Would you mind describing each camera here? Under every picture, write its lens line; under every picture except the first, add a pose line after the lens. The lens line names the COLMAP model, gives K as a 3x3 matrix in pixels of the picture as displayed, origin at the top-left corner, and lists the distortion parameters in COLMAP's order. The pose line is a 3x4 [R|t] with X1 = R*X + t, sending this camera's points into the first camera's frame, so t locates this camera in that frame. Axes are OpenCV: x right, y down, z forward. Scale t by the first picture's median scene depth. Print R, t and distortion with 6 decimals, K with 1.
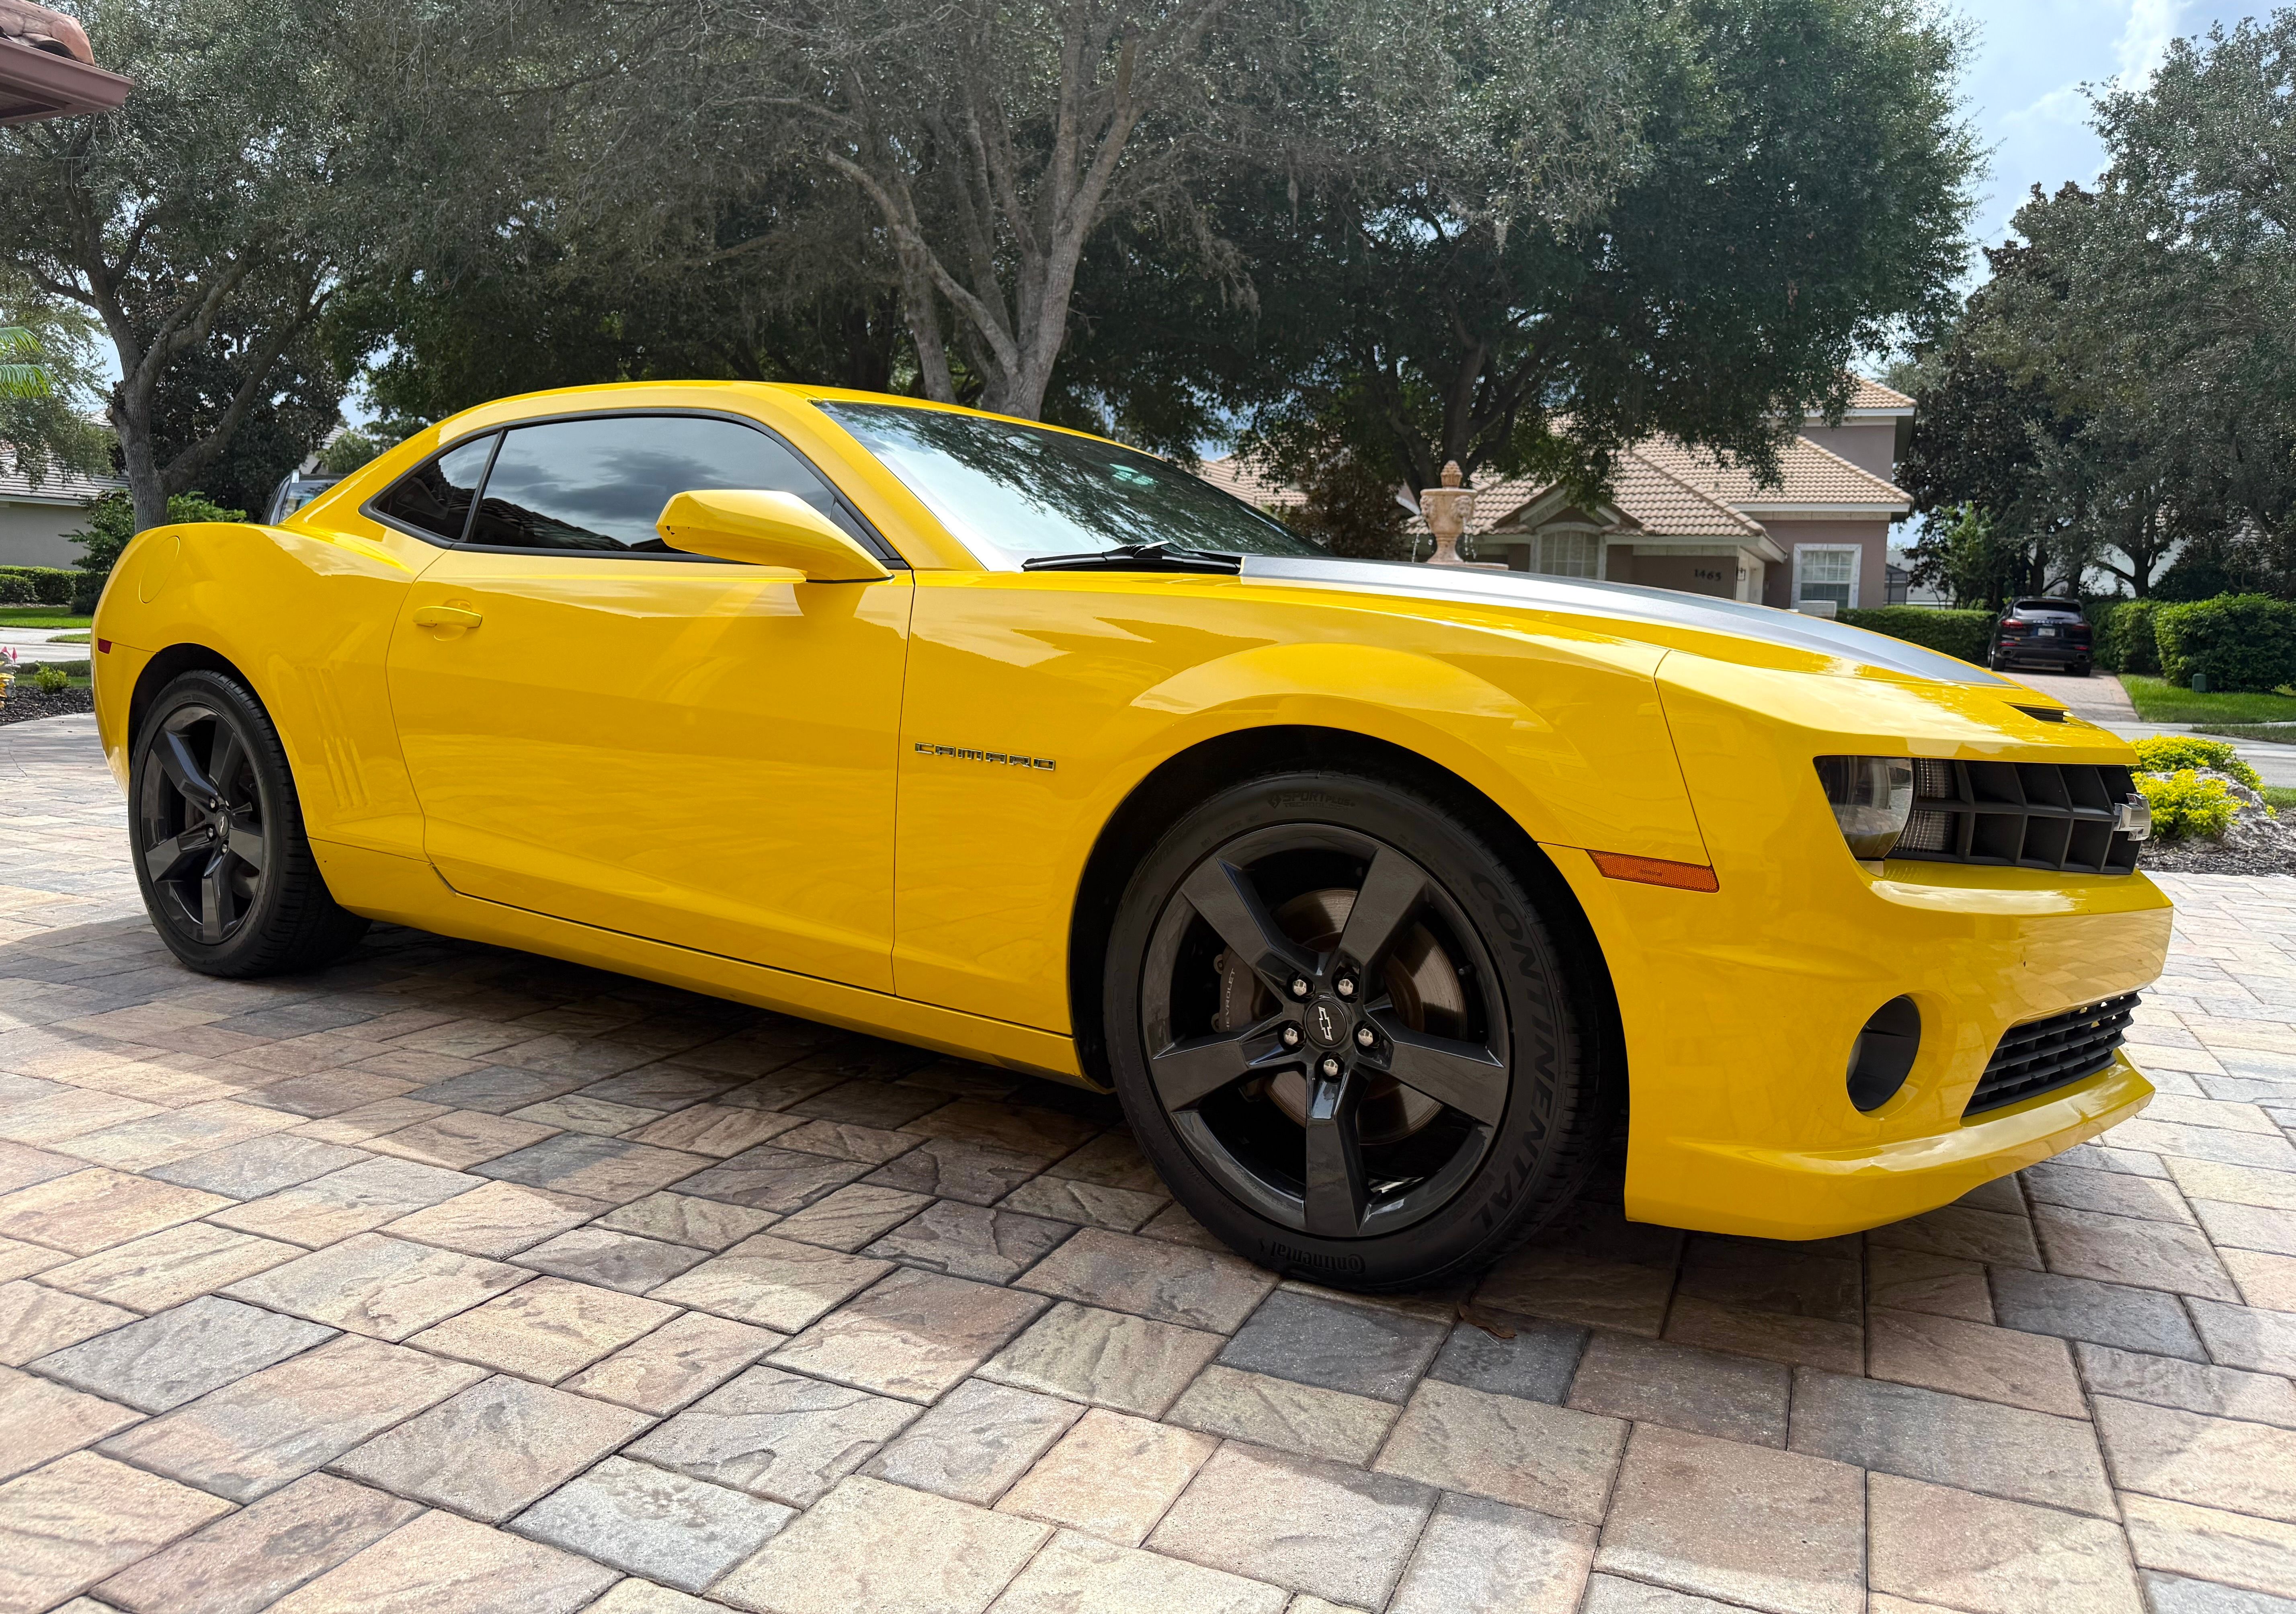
lens RADIAL K [[1638.3, 0, 1160.5], [0, 1638.3, 745.2], [0, 0, 1]] dist [0.023938, -0.033253]
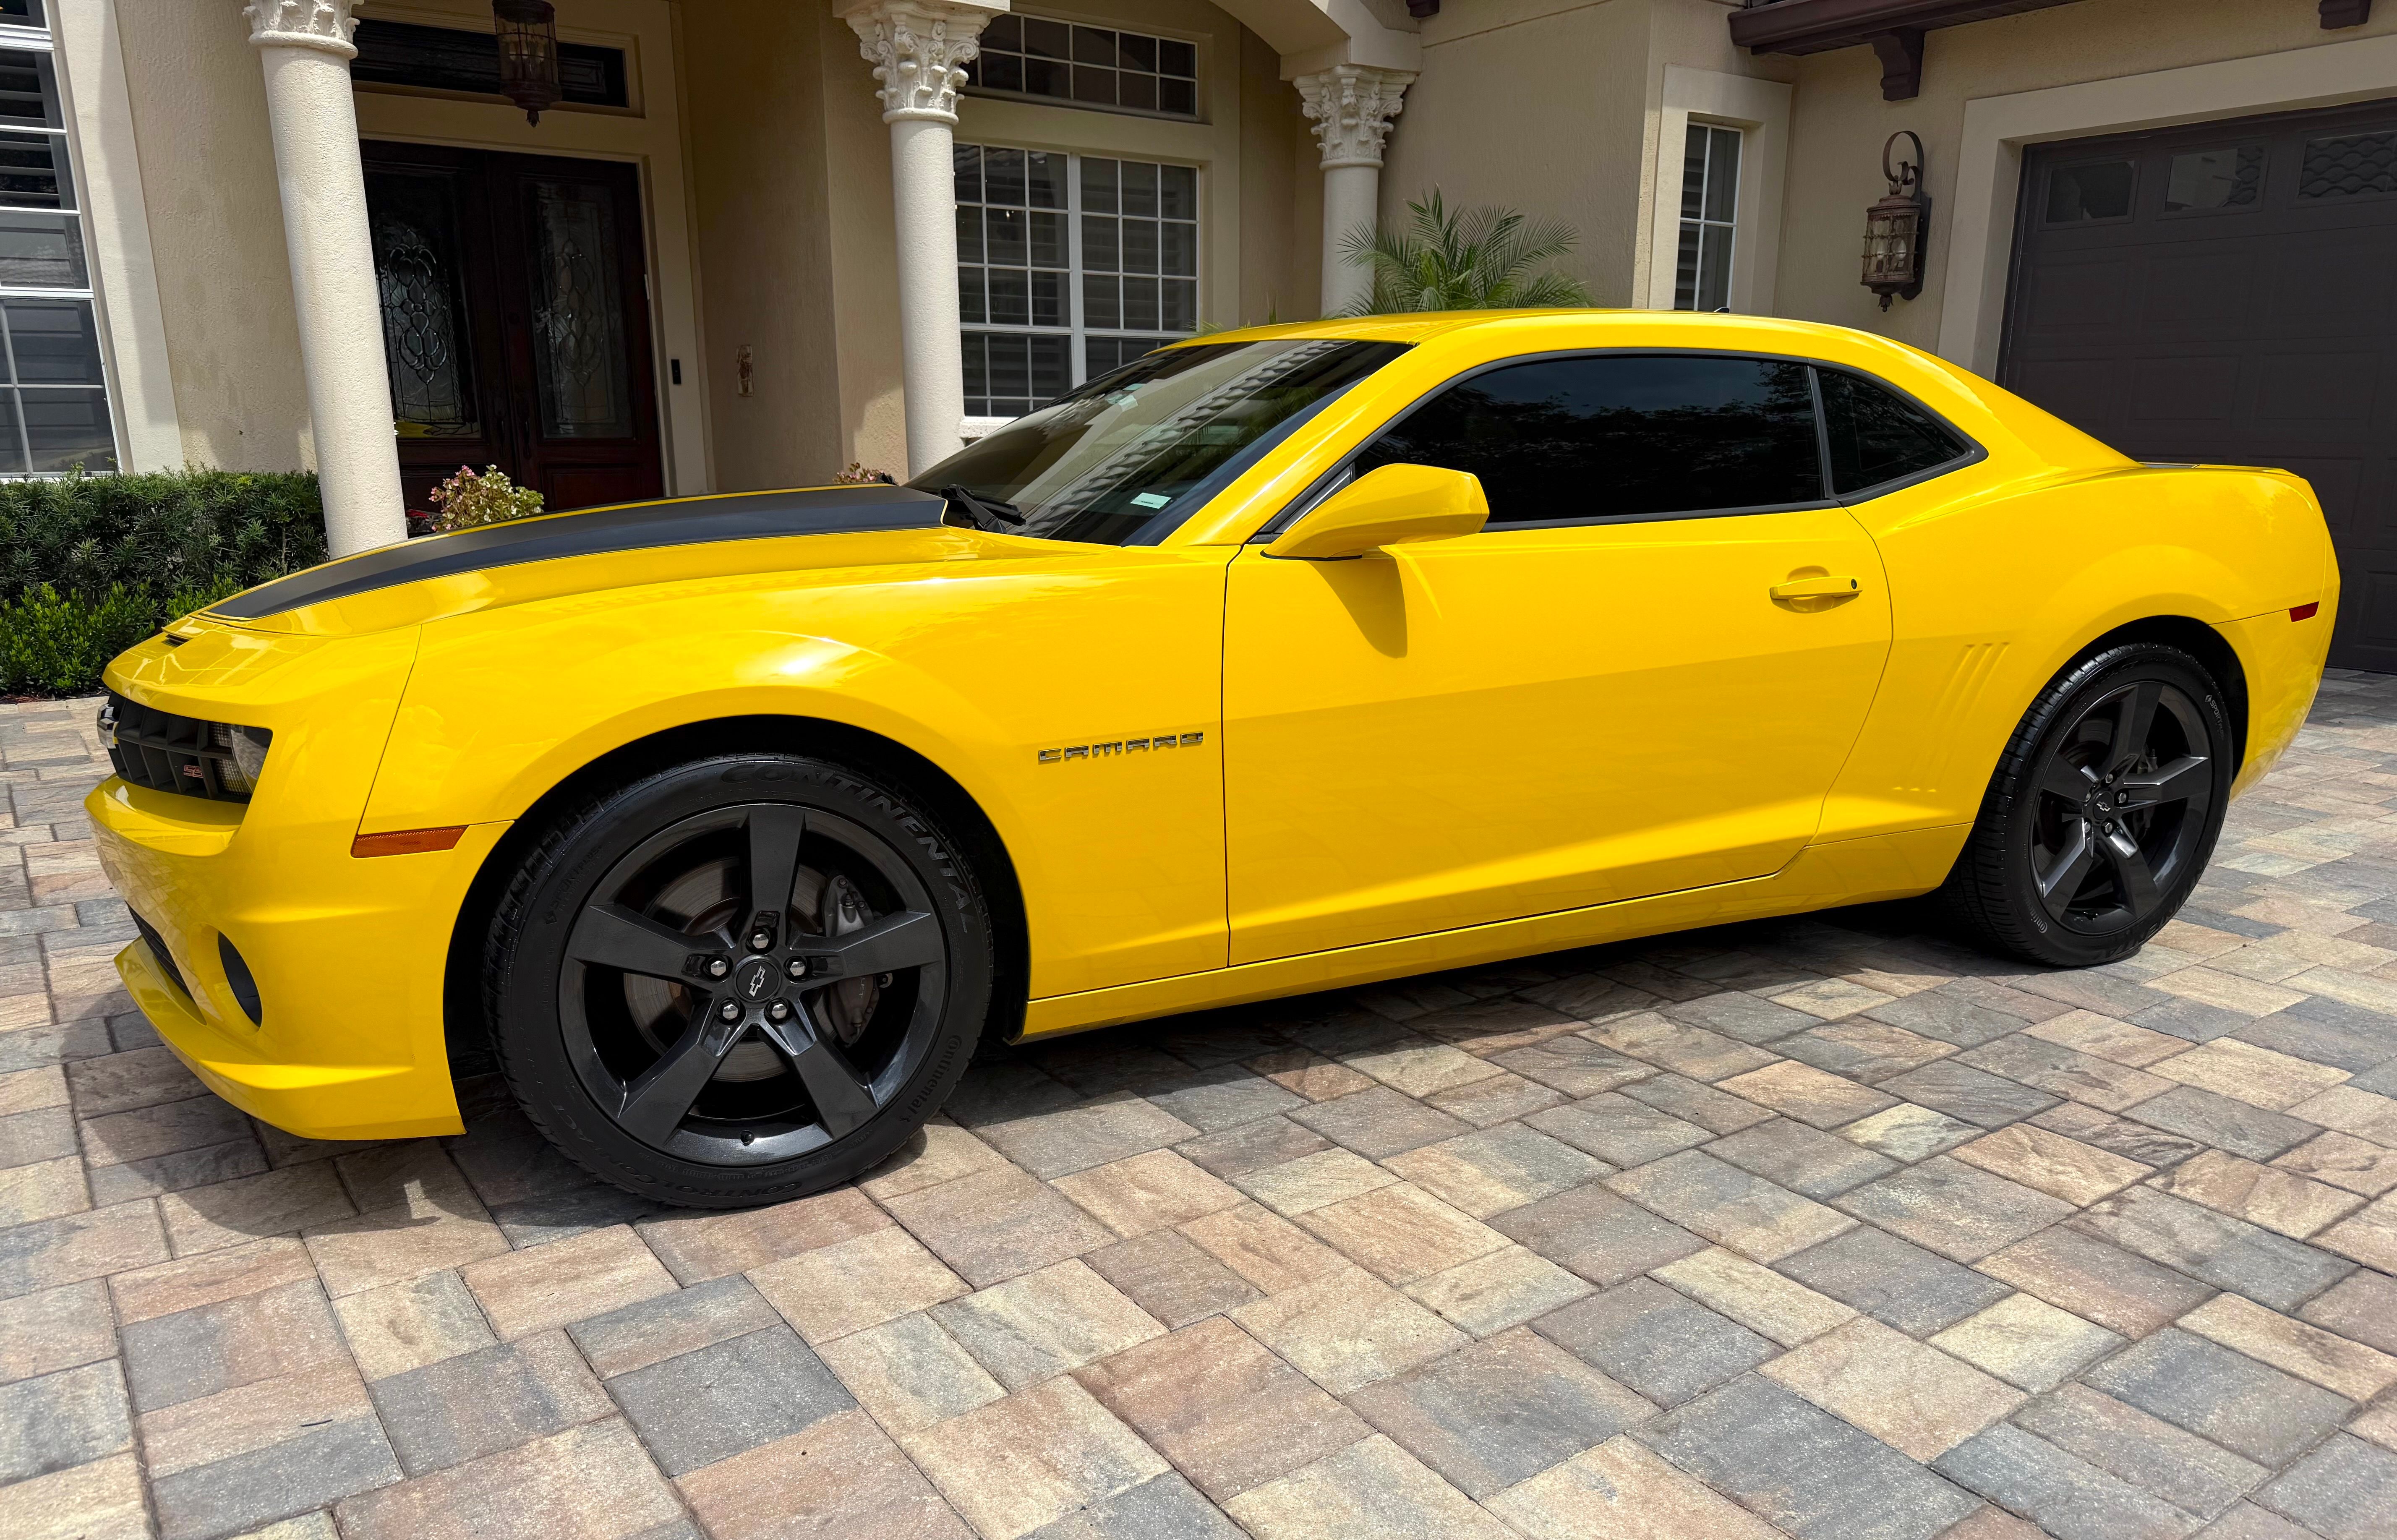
lens RADIAL K [[1697.1, 0, 1182.7], [0, 1697.1, 889.7], [0, 0, 1]] dist [0.032151, -0.037087]
pose [[-0.528557, 0.192451, -0.826795, 1.105848], [-0.086742, 0.956621, 0.278123, -0.217740], [0.844454, 0.218722, -0.488935, 2.050853]]
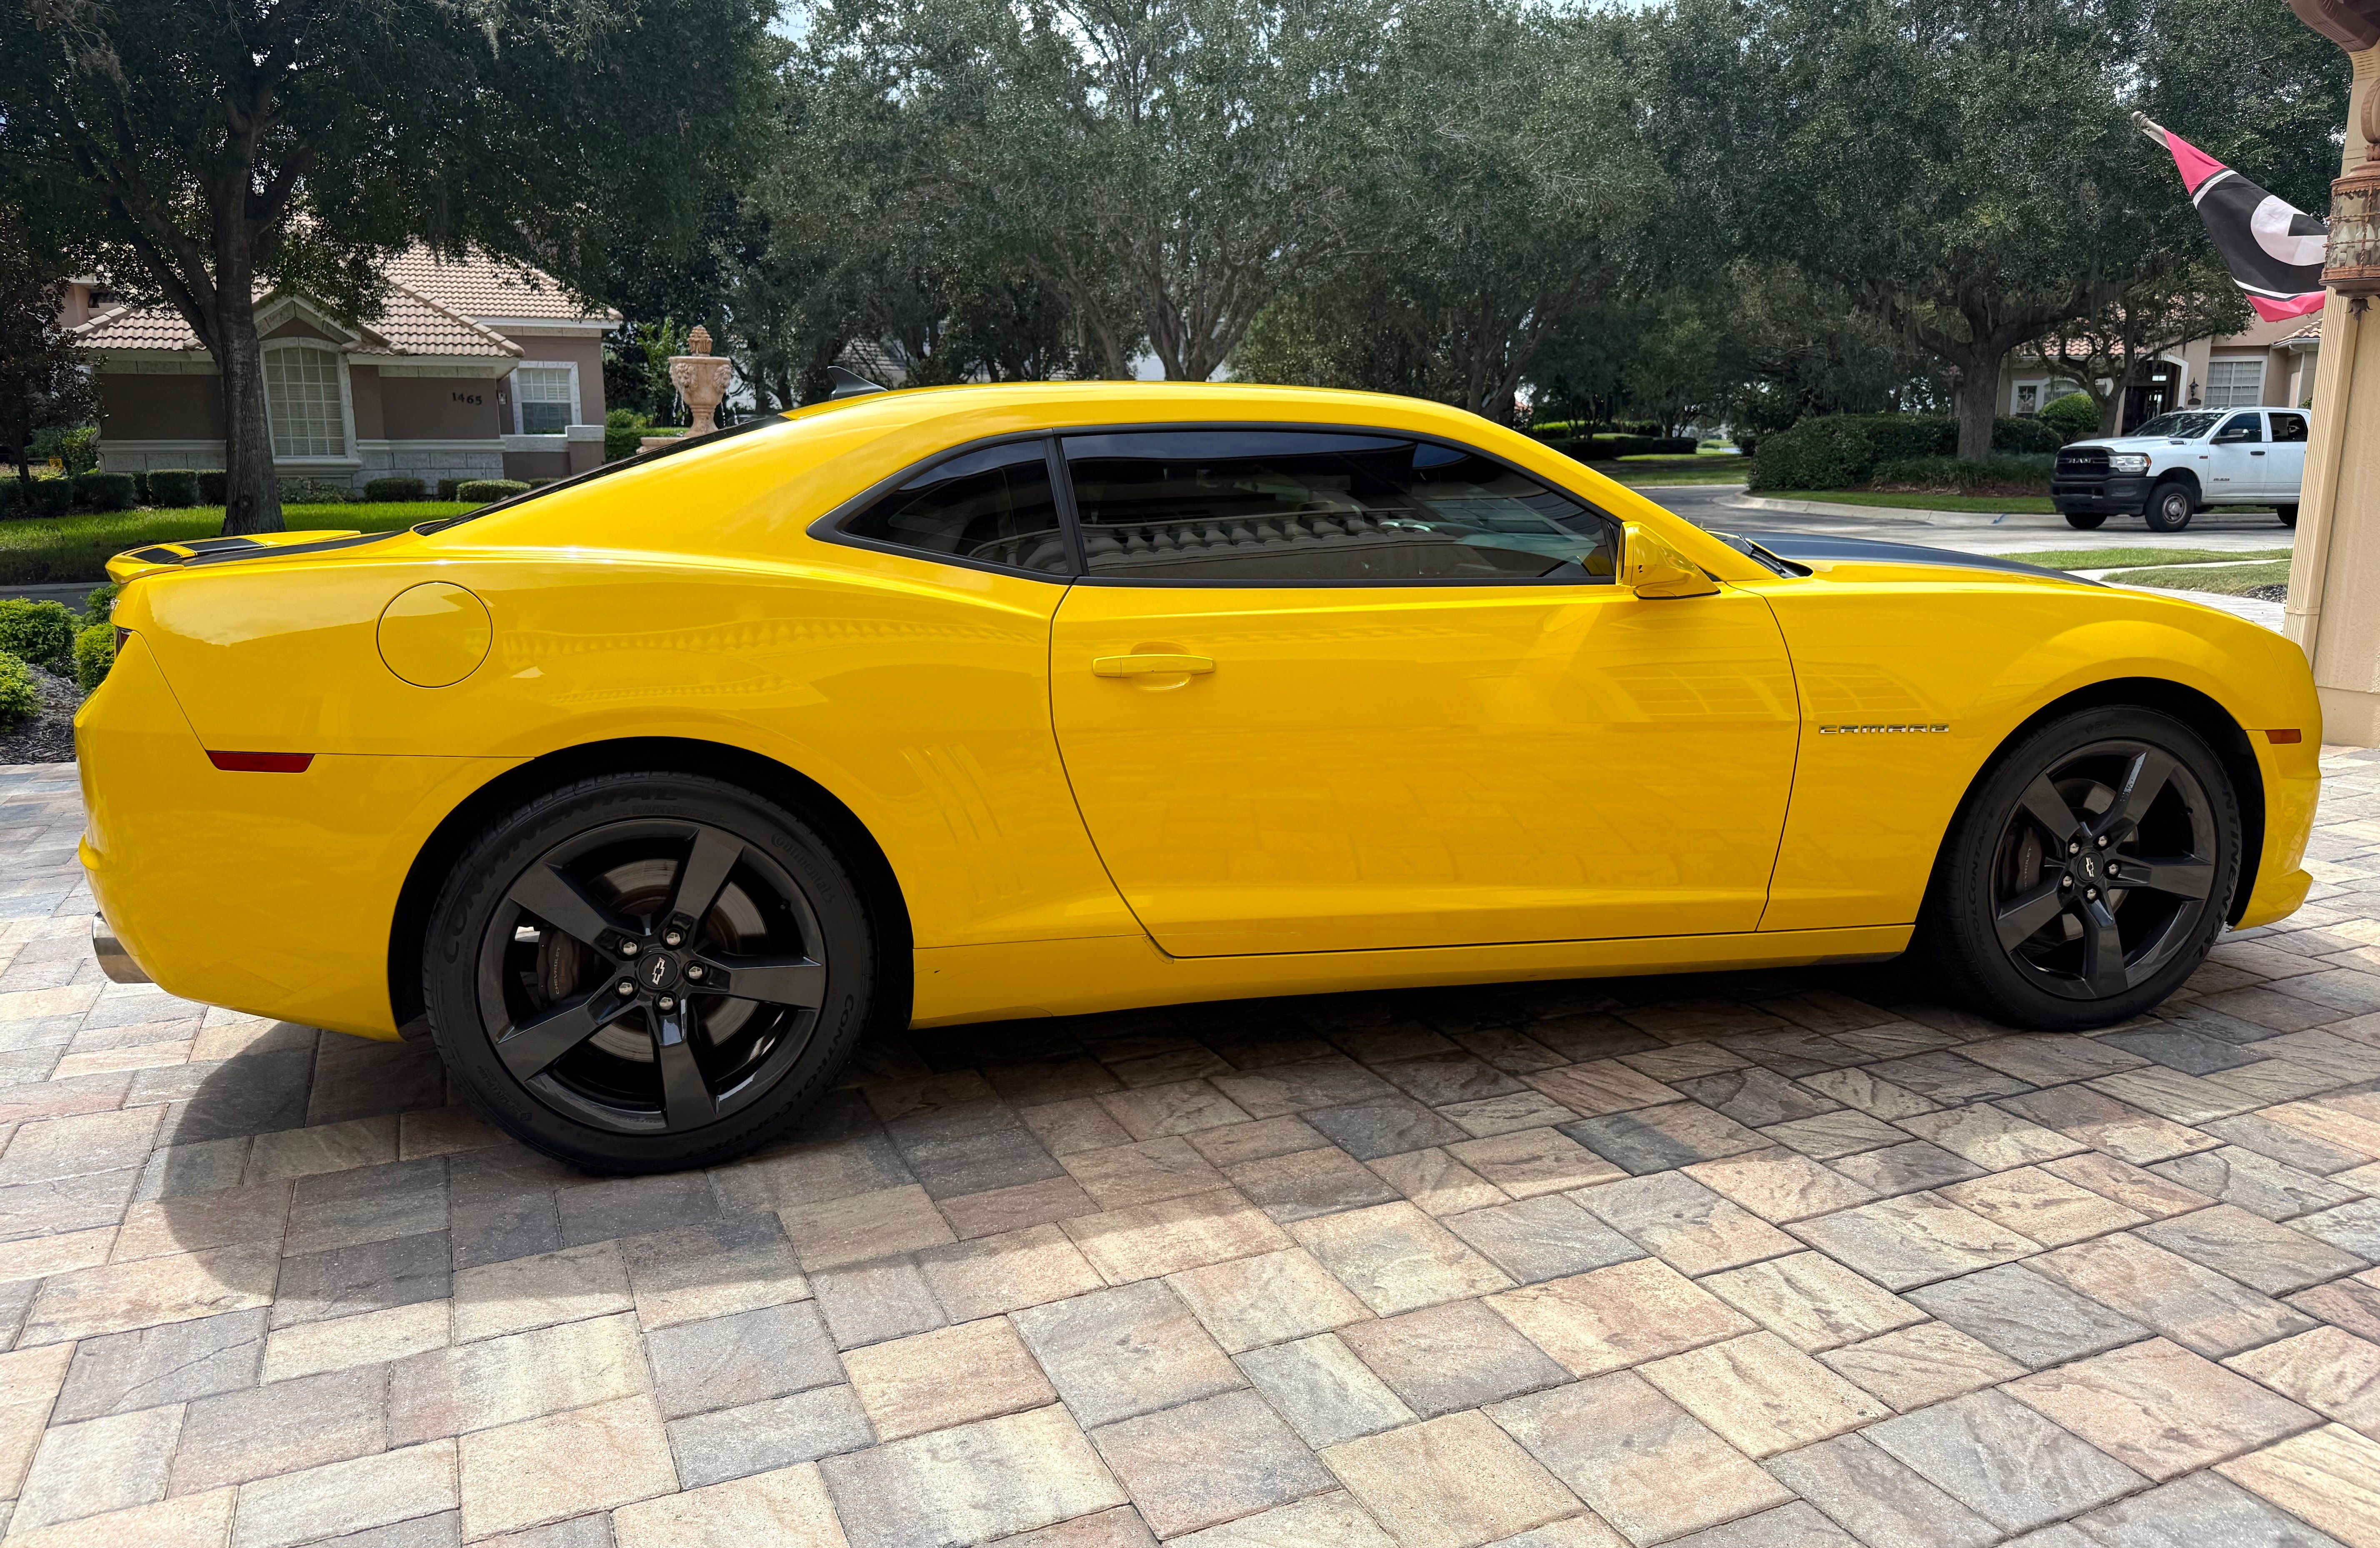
lens RADIAL K [[1673.3, 0, 1210.2], [0, 1673.3, 764.4], [0, 0, 1]] dist [0.034806, -0.055231]
pose [[0.673412, -0.168164, 0.719887, -1.332491], [0.078589, 0.984550, 0.156474, -0.200667], [-0.735079, -0.048797, 0.676224, 0.453508]]
